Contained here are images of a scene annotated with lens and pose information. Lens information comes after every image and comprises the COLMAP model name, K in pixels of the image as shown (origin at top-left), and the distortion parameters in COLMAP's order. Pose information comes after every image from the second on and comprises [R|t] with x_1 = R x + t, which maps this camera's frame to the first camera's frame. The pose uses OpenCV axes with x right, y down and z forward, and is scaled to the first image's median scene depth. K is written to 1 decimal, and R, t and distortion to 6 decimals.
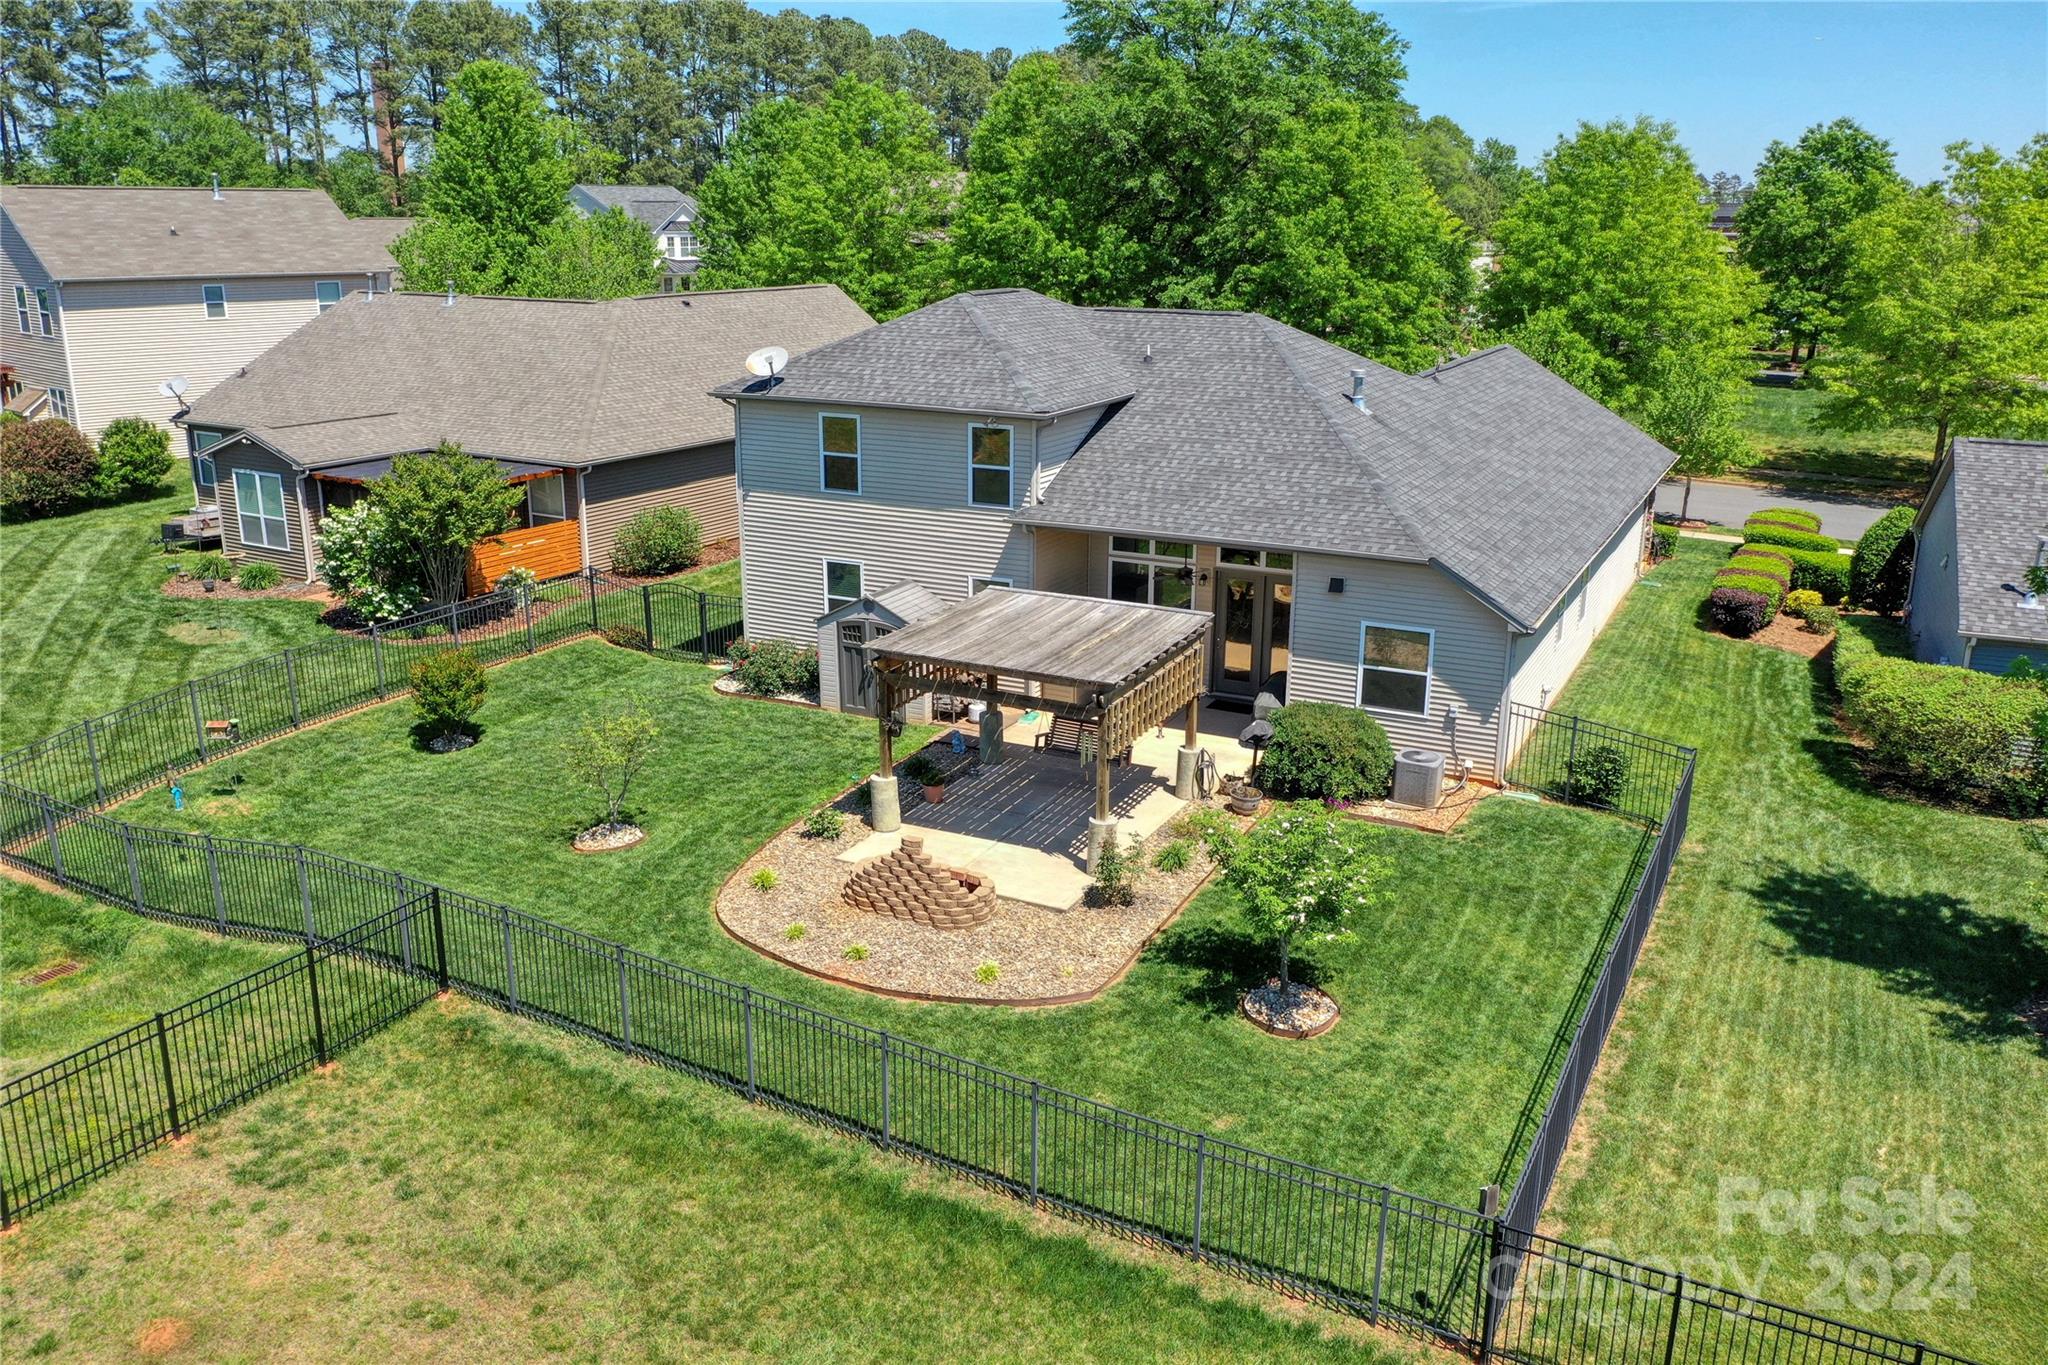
lens RADIAL K [[1618.1, 0, 1024.7], [0, 1618.1, 676.2], [0, 0, 1]] dist [0.003955, -0.011306]
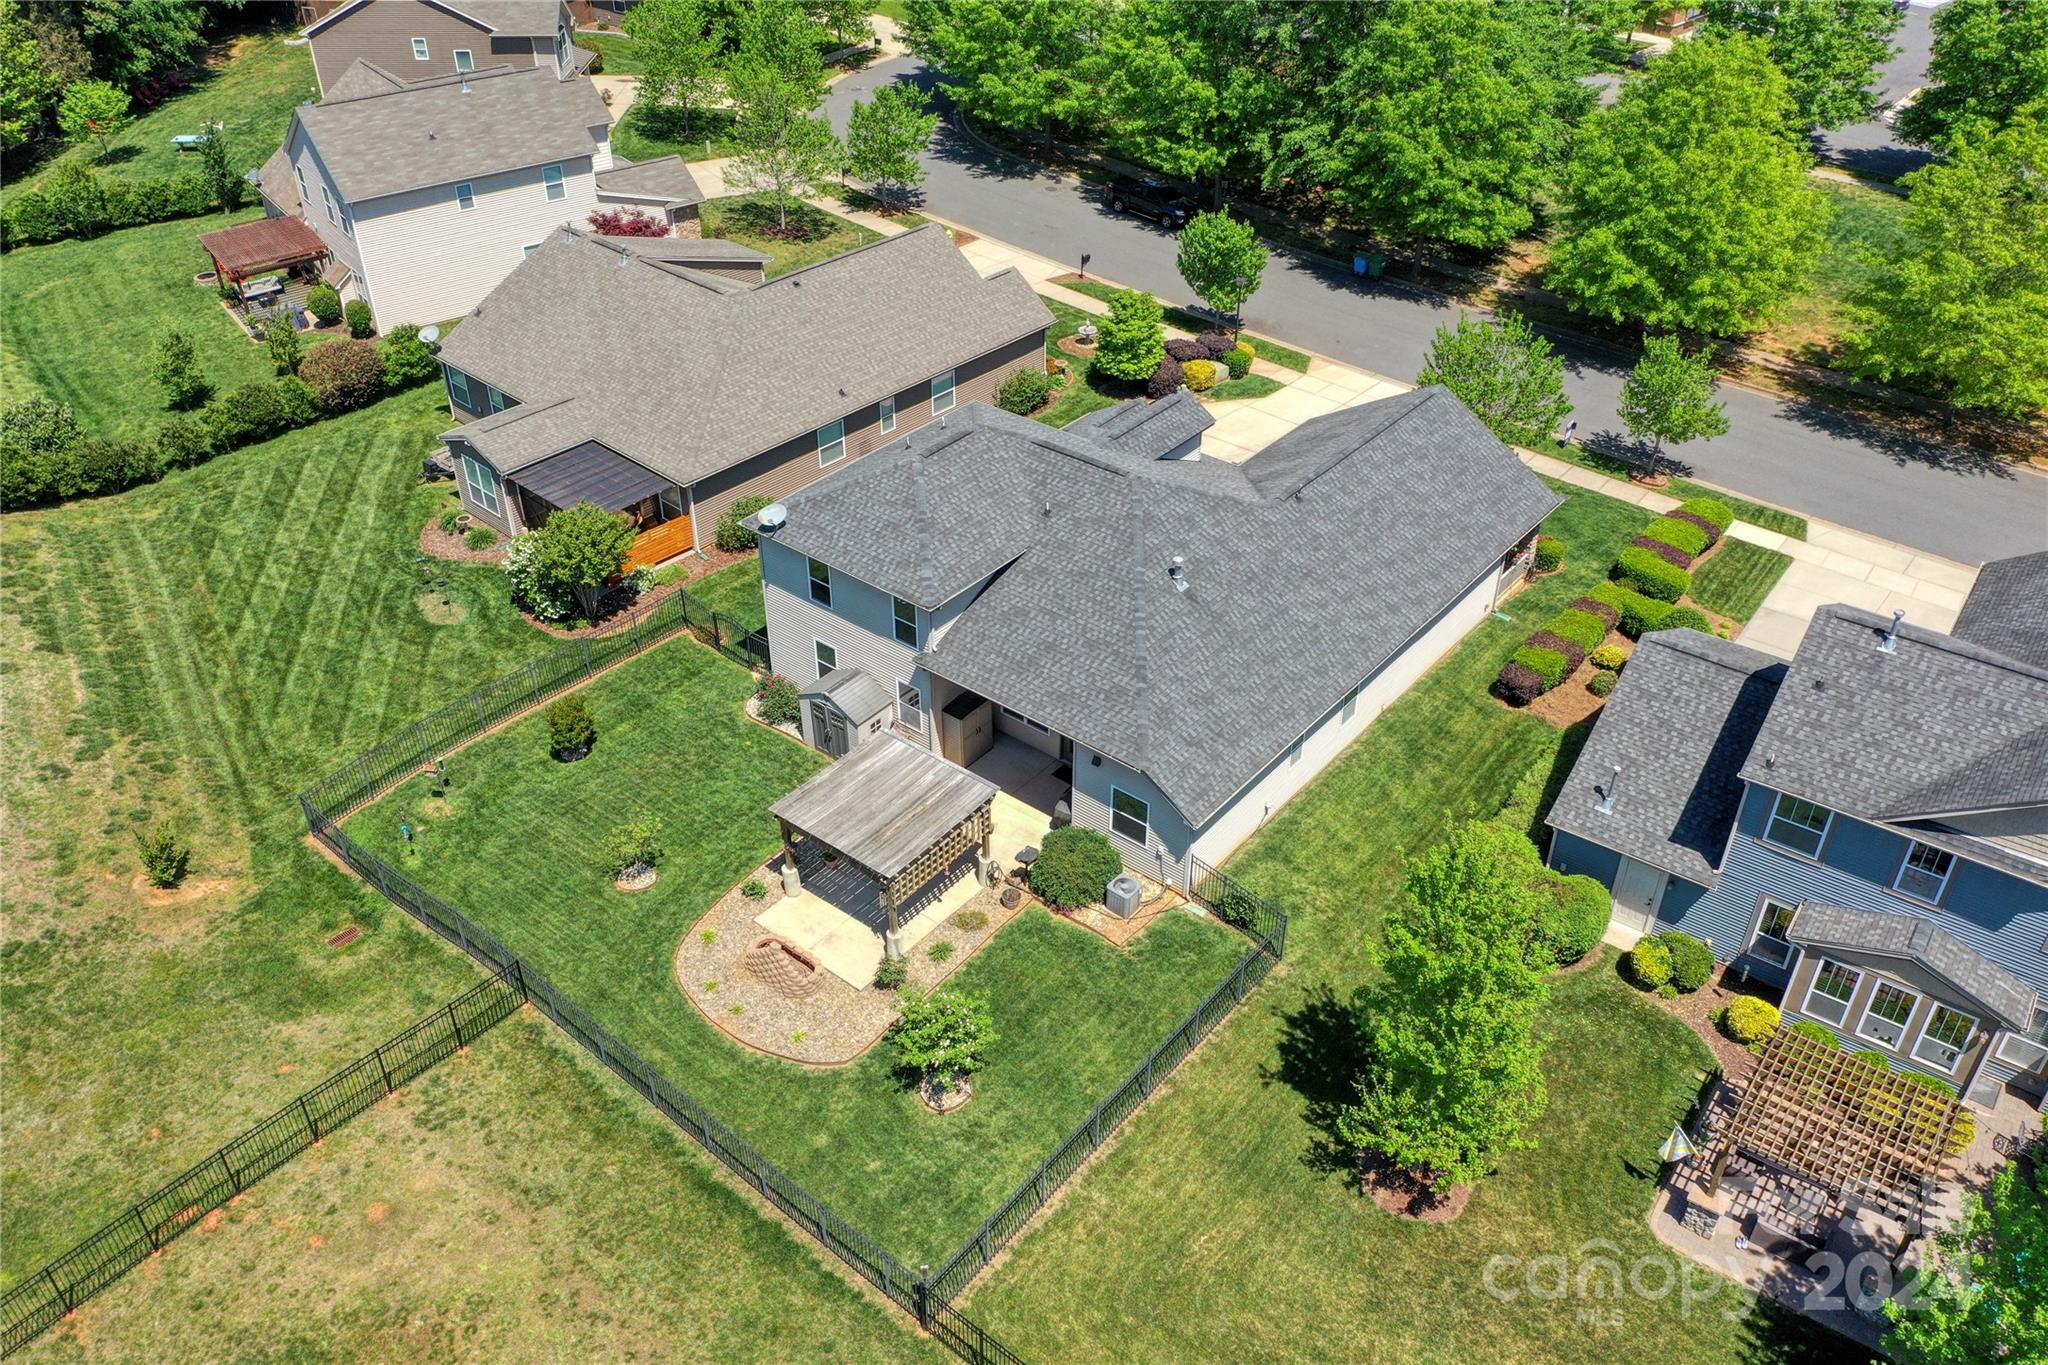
lens RADIAL K [[1618.1, 0, 1024.0], [0, 1618.1, 677.6], [0, 0, 1]] dist [0.003955, -0.011306]
pose [[0.977288, 0.116828, -0.176801, 0.449281], [-0.052973, 0.942500, 0.329980, -0.731633], [0.205186, -0.313120, 0.927284, -0.468849]]
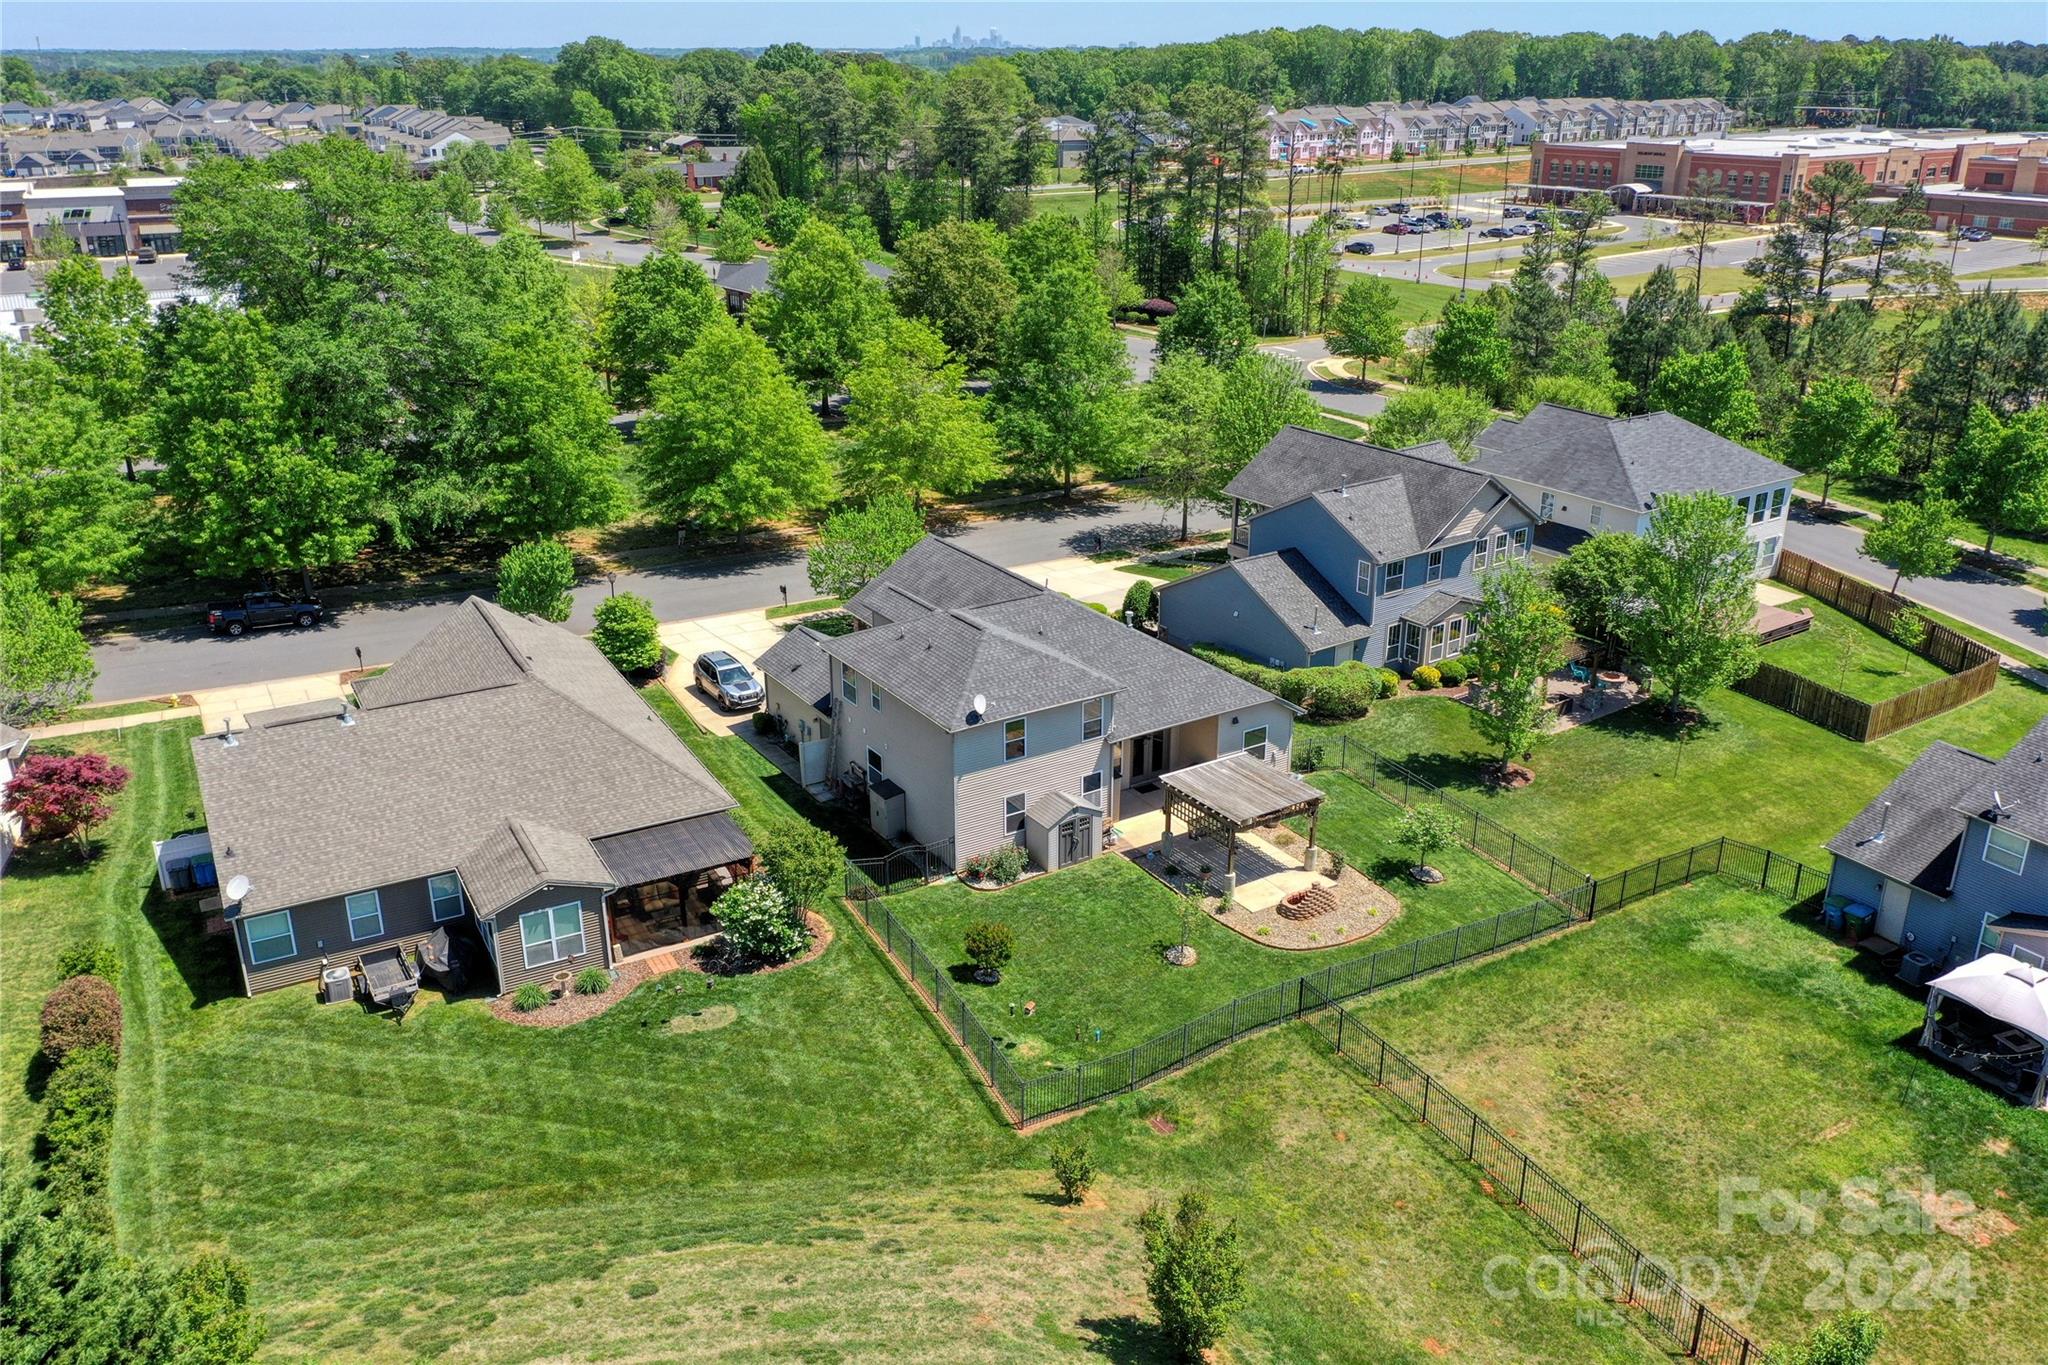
lens RADIAL K [[1618.1, 0, 1033.0], [0, 1618.1, 673.8], [0, 0, 1]] dist [0.003955, -0.011306]
pose [[0.504530, -0.315600, 0.803645, -2.038387], [0.242916, 0.945086, 0.218642, -0.793310], [-0.828517, 0.084907, 0.553489, -0.029638]]
